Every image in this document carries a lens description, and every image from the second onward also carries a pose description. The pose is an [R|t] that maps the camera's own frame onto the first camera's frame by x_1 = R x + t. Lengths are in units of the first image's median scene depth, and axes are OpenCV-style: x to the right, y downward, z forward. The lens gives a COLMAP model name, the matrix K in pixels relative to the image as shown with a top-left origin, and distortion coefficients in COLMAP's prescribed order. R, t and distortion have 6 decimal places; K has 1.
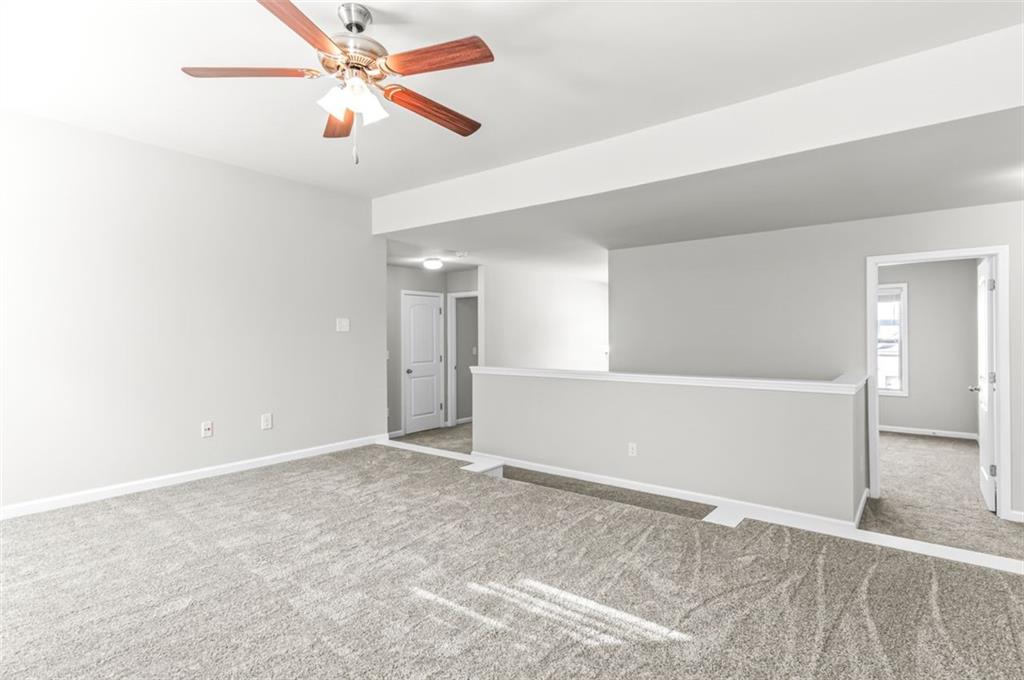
lens RADIAL K [[522.0, 0, 512.0], [0, 522.0, 340.0], [0, 0, 1]] dist [0.003505, 0.000136]
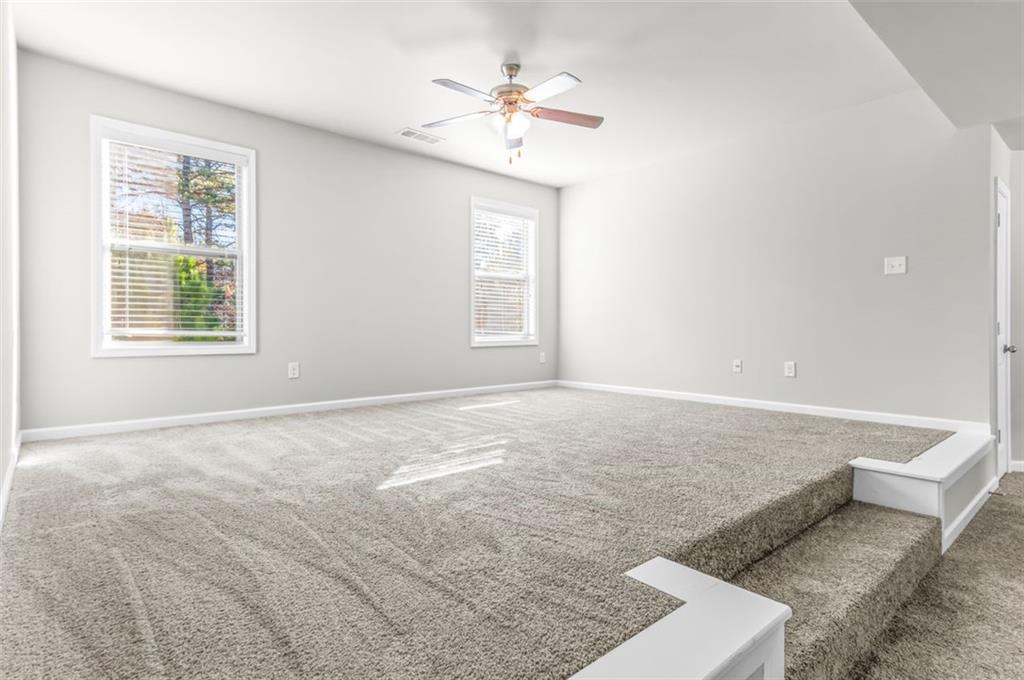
lens RADIAL K [[522.0, 0, 512.0], [0, 522.0, 340.0], [0, 0, 1]] dist [0.003505, 0.000136]
pose [[-0.192800, 0.024674, -0.980928, 0.641577], [-0.004802, 0.999648, 0.026088, 0.074805], [0.981226, 0.009740, -0.192613, 0.663586]]
